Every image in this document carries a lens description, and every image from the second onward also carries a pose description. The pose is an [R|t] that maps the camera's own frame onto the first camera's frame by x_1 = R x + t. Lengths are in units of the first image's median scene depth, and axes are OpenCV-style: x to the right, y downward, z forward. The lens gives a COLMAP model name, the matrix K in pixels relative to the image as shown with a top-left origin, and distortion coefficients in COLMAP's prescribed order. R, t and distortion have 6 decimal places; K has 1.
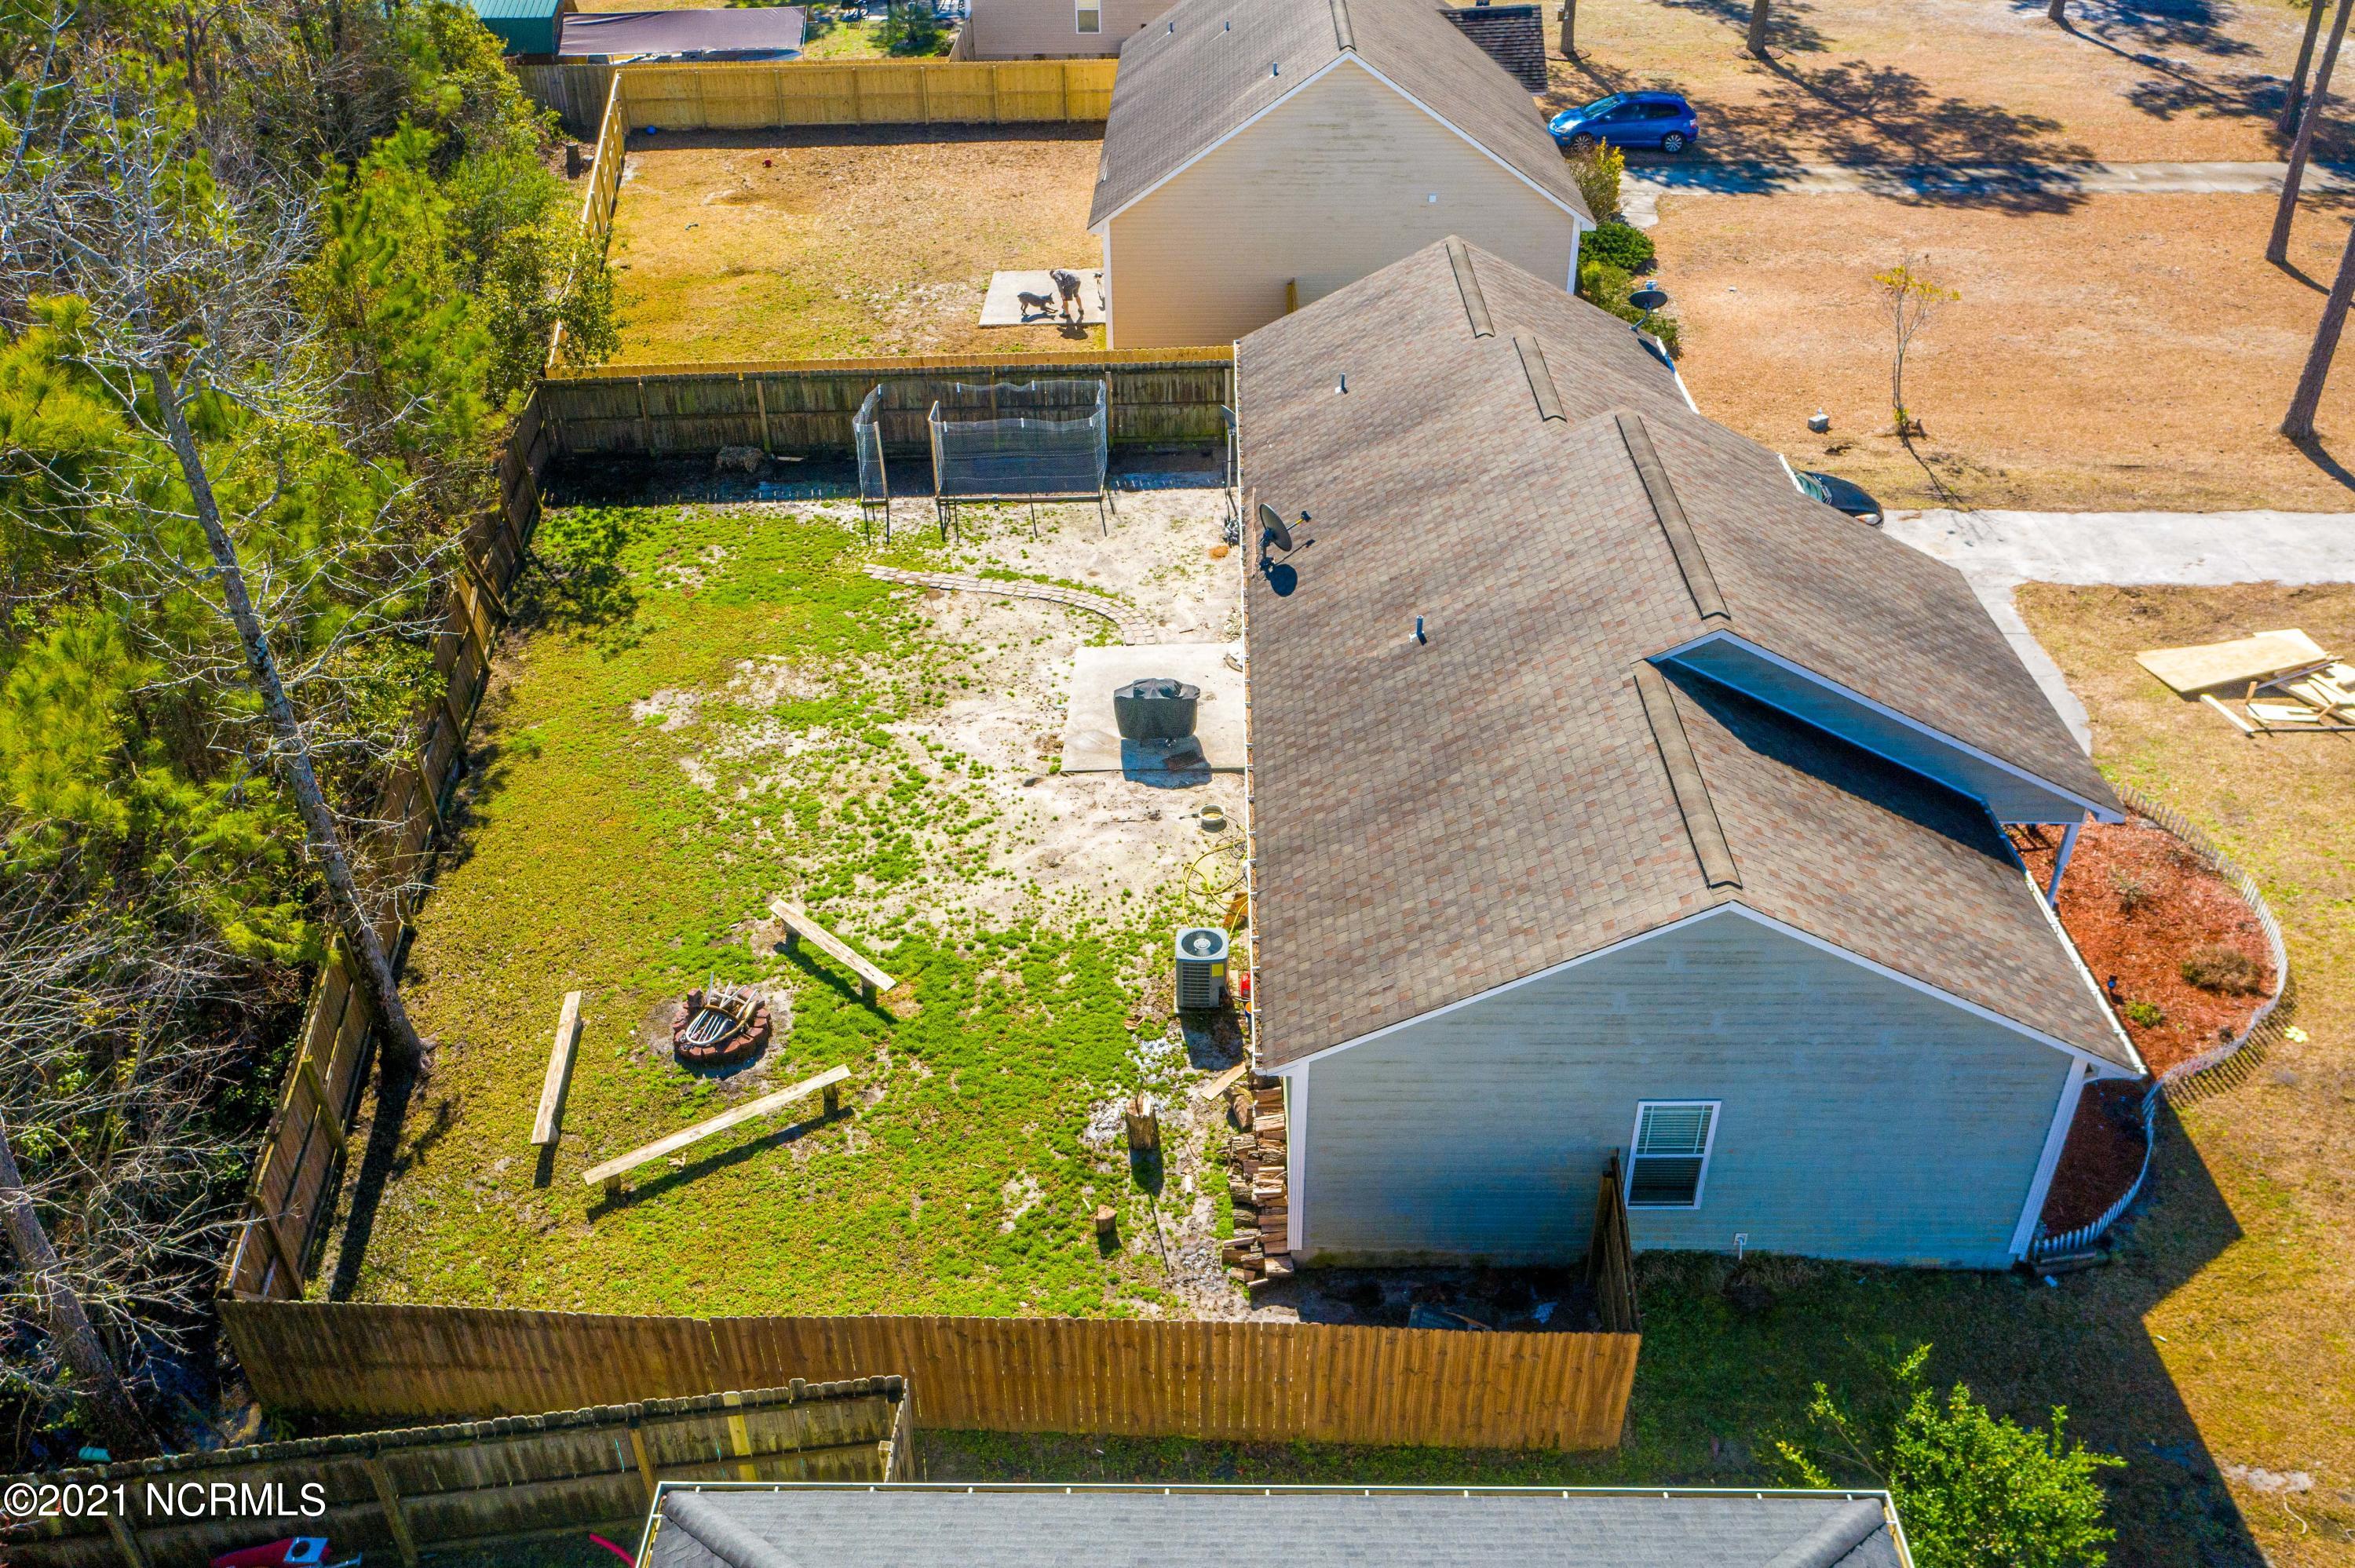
lens RADIAL K [[1877.8, 0, 1172.4], [0, 1877.8, 777.4], [0, 0, 1]] dist [-0.003242, 0.003096]
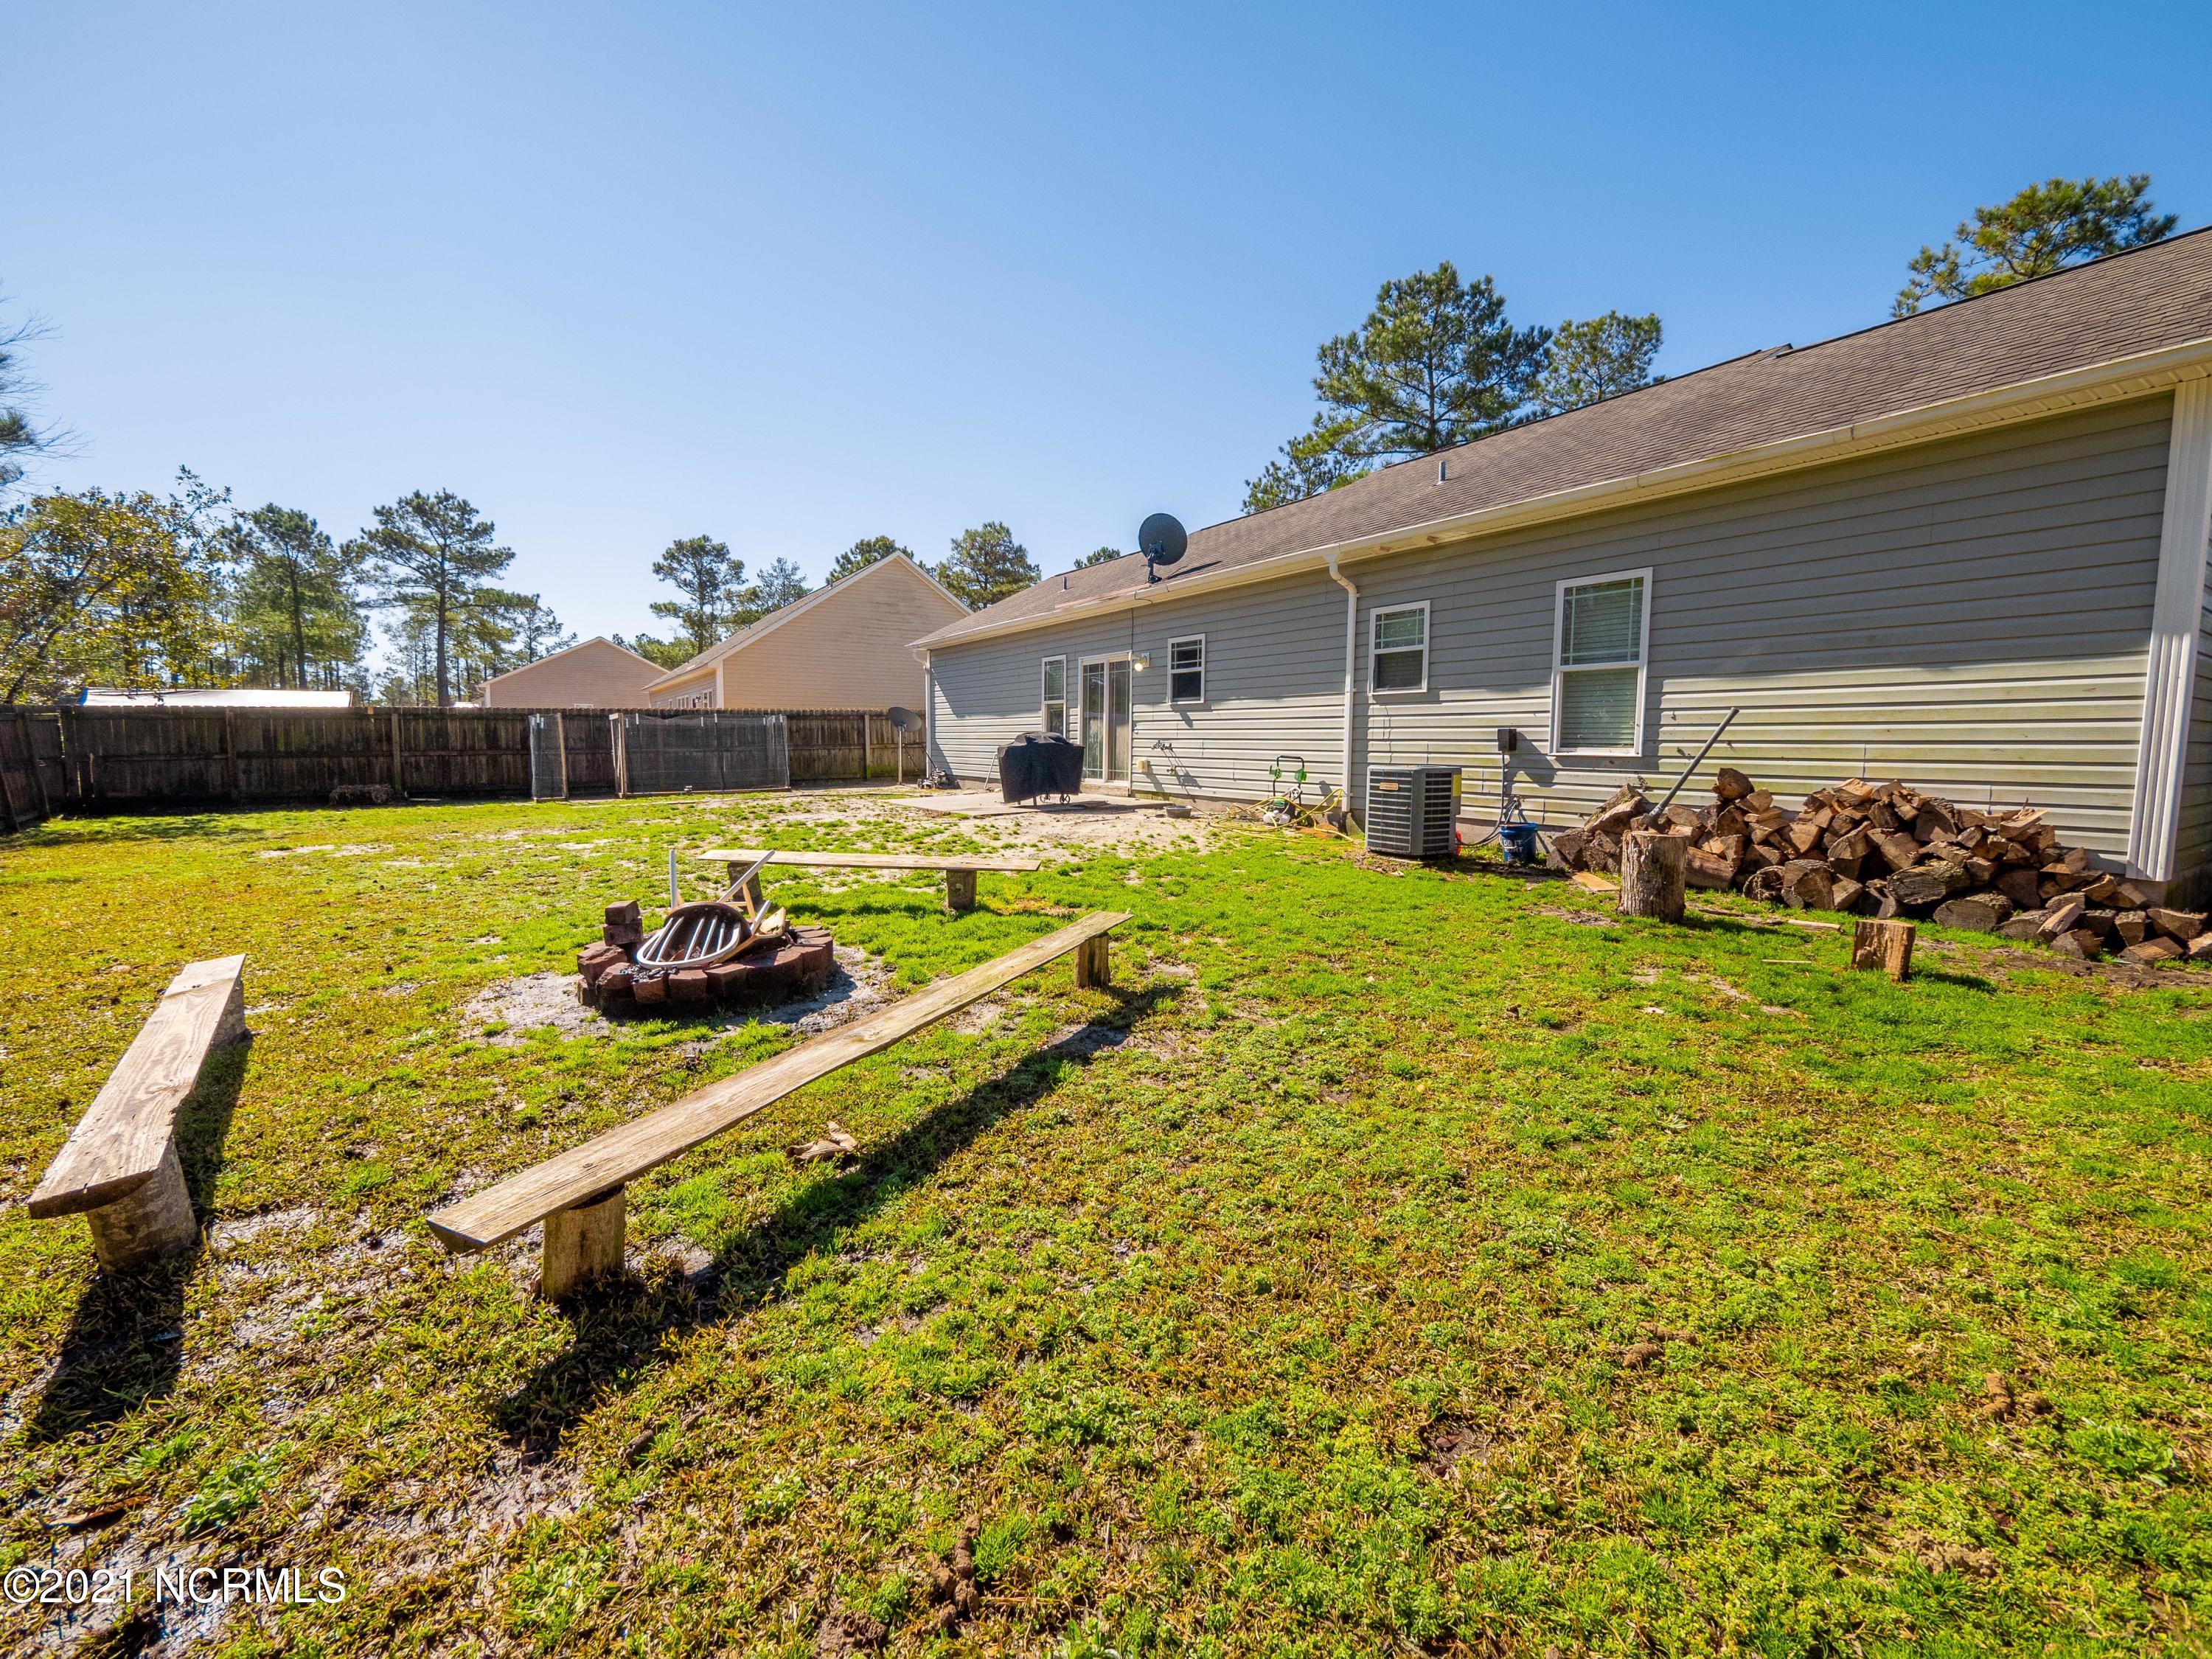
lens RADIAL K [[920.1, 0, 1105.9], [0, 920.1, 824.5], [0, 0, 1]] dist [-0.006415, 0.000254]
pose [[0.830565, -0.027078, 0.556263, -0.240978], [0.295691, 0.867850, -0.399254, 0.182806], [-0.471942, 0.496088, 0.728812, 0.688970]]
